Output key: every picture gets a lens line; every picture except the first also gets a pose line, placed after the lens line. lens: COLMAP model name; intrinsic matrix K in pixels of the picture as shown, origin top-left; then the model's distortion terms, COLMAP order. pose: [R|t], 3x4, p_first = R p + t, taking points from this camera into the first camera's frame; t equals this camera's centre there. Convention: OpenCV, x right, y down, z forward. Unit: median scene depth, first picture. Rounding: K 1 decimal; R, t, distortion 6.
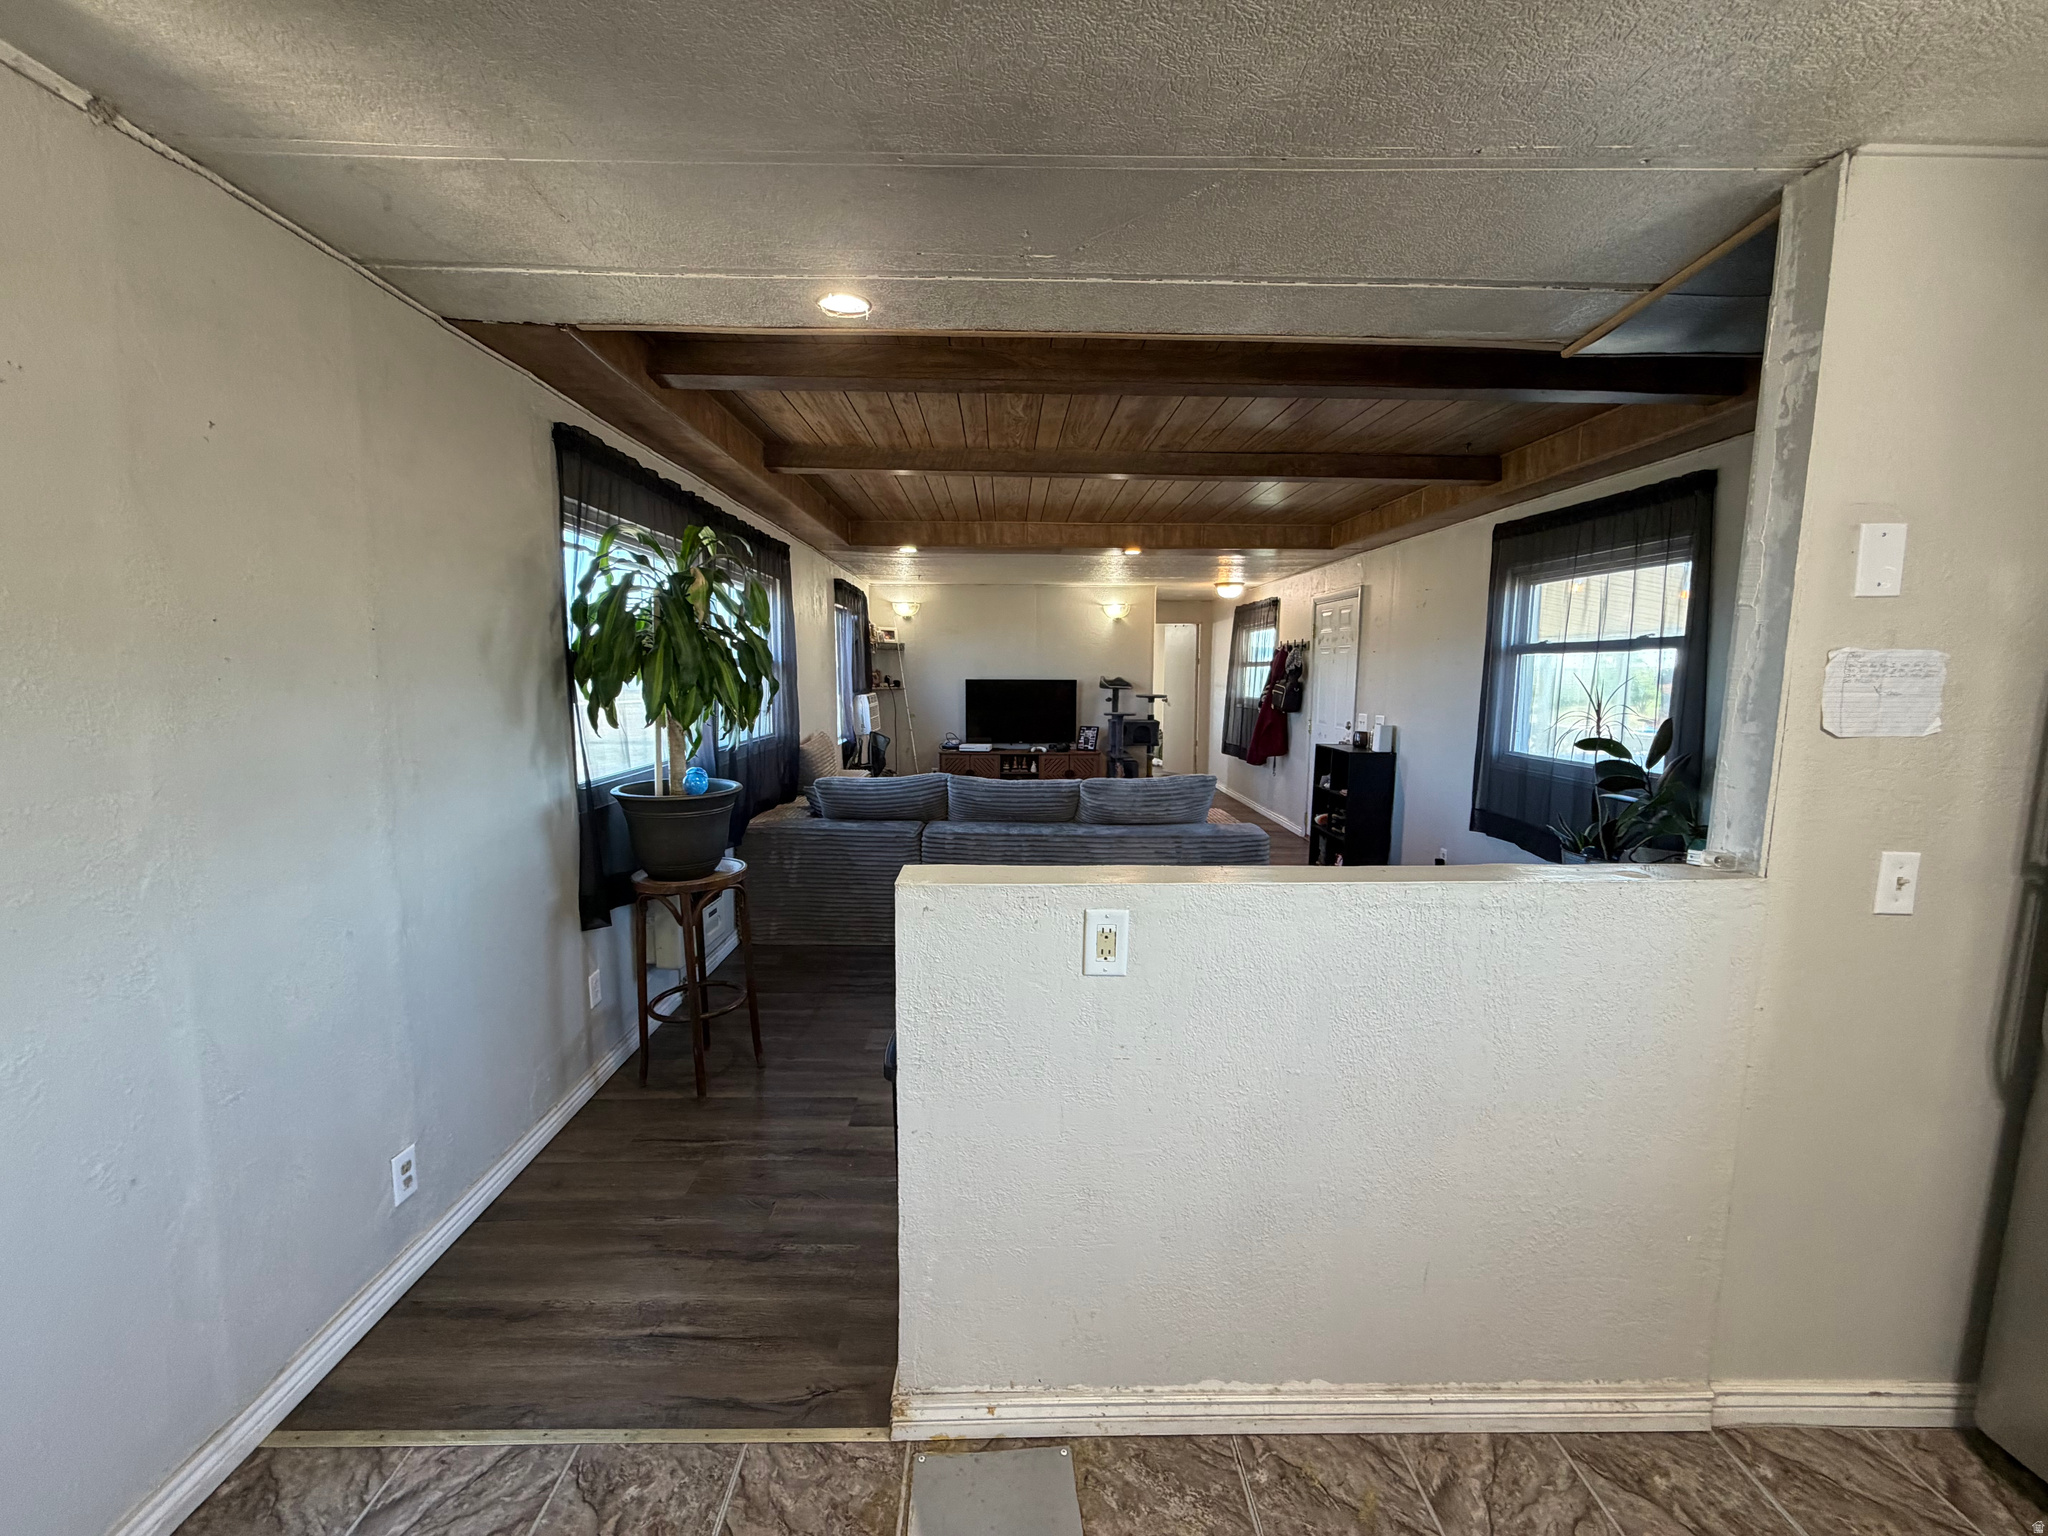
lens RADIAL K [[813.3, 0, 1018.0], [0, 813.3, 769.0], [0, 0, 1]] dist [0.000437, -0.000334]
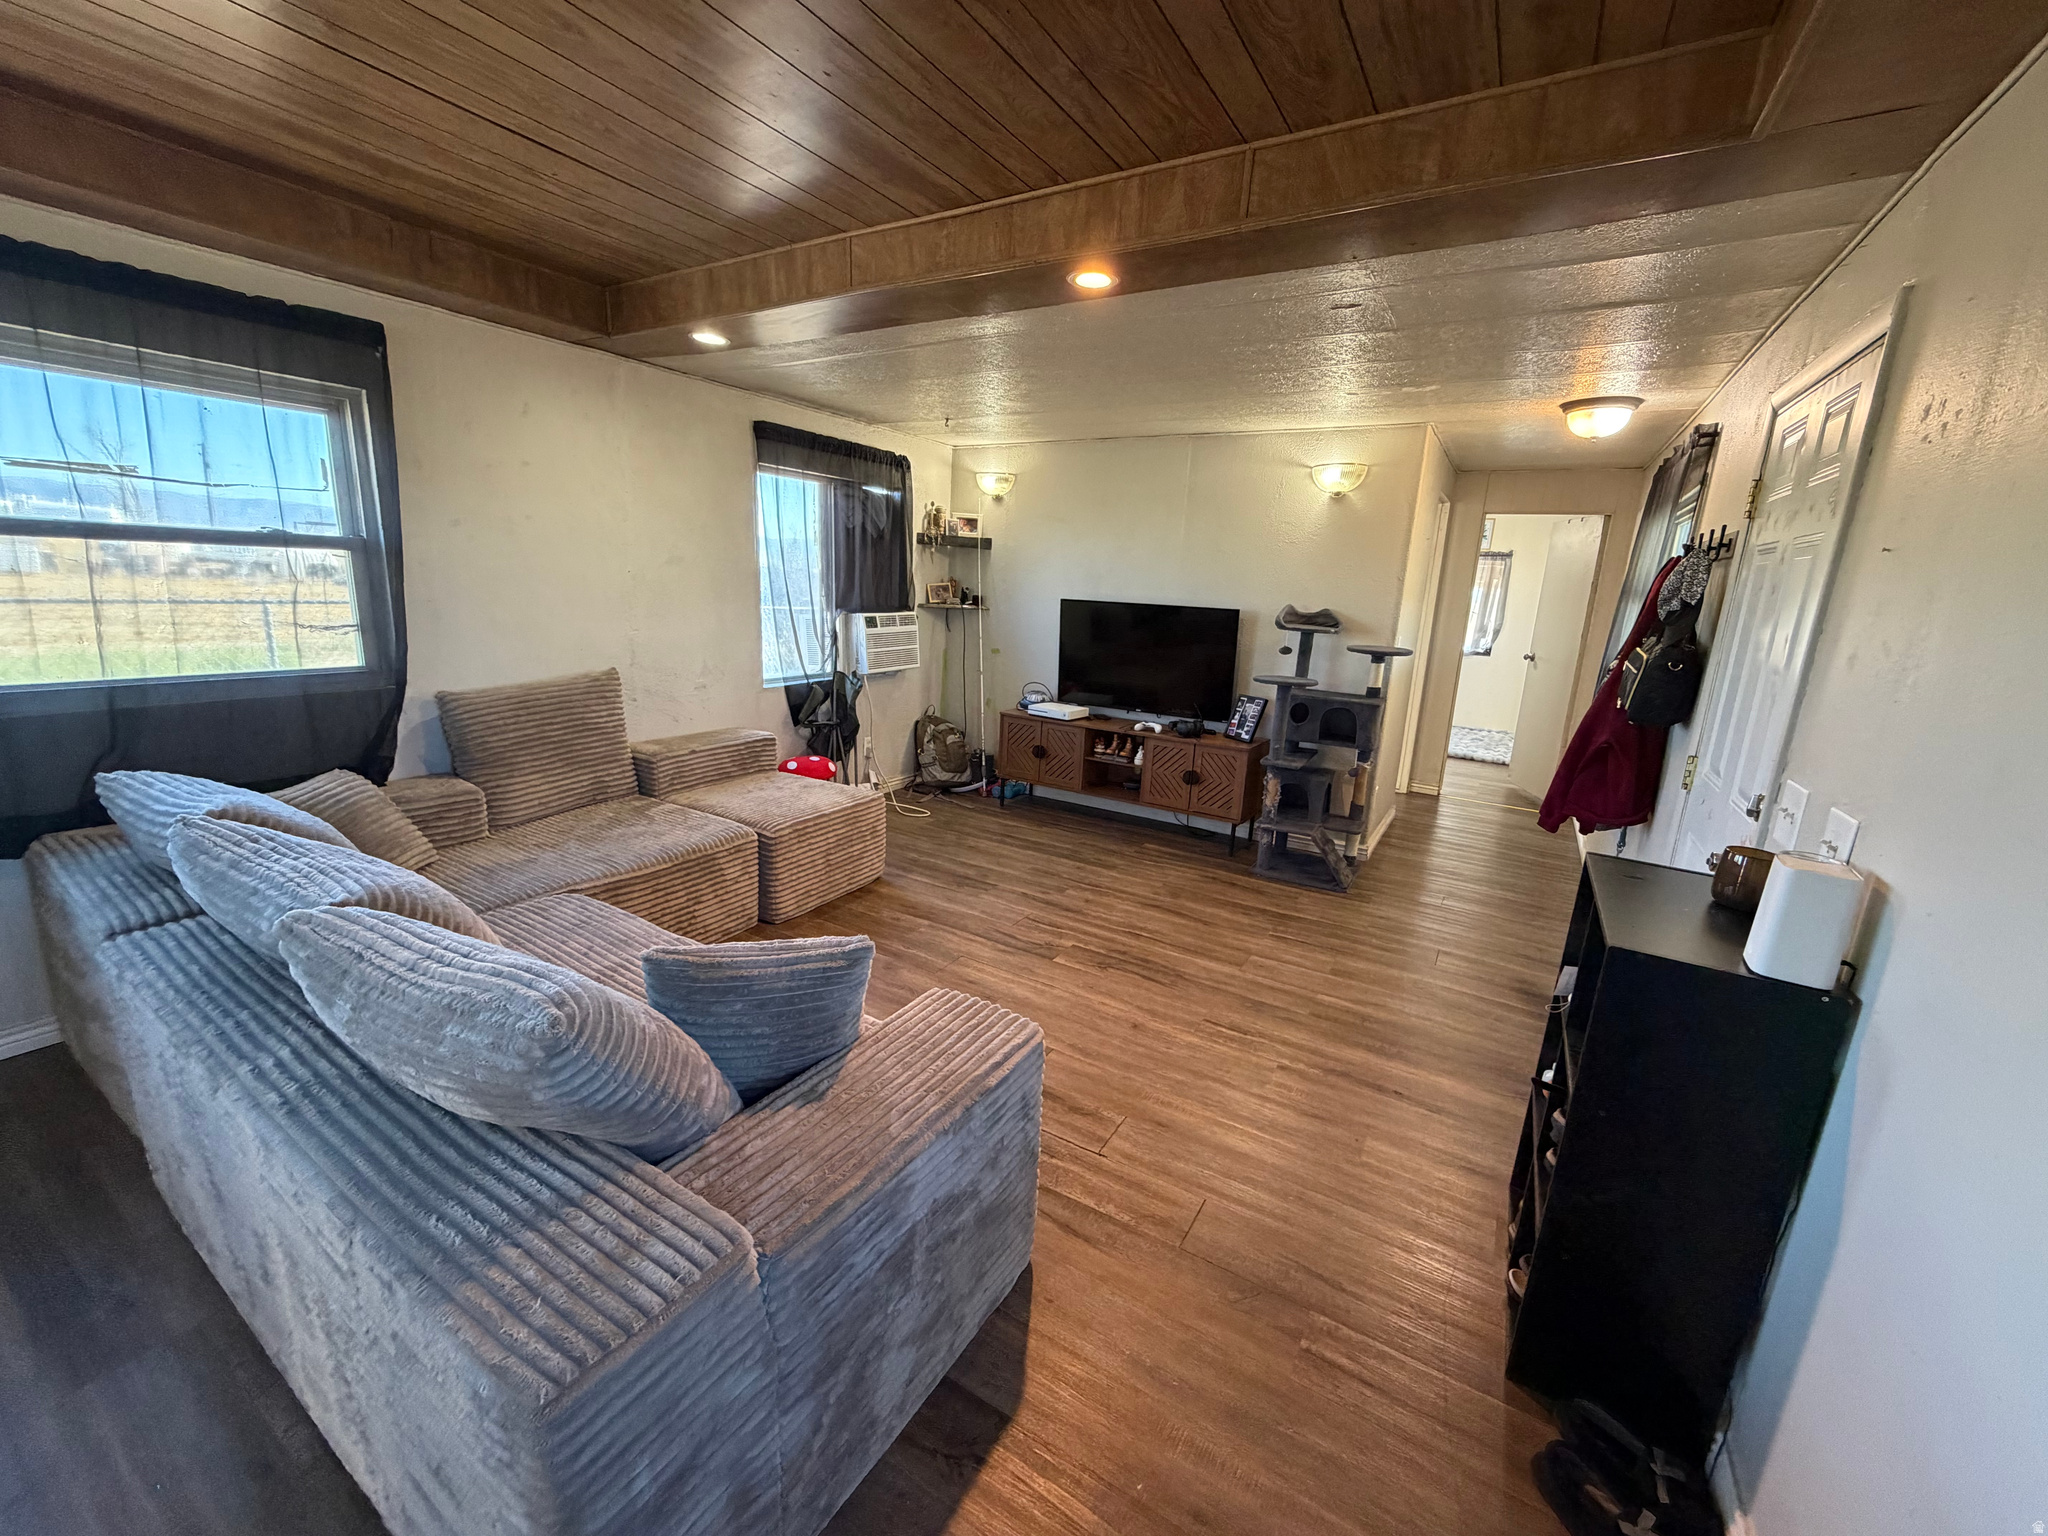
lens RADIAL K [[813.3, 0, 1021.6], [0, 813.3, 762.8], [0, 0, 1]] dist [0.000437, -0.000334]
pose [[0.845197, 0.152274, -0.512303, 0.244682], [-0.105026, 0.987184, 0.120153, -0.057894], [0.524033, -0.047748, 0.850358, 0.451937]]
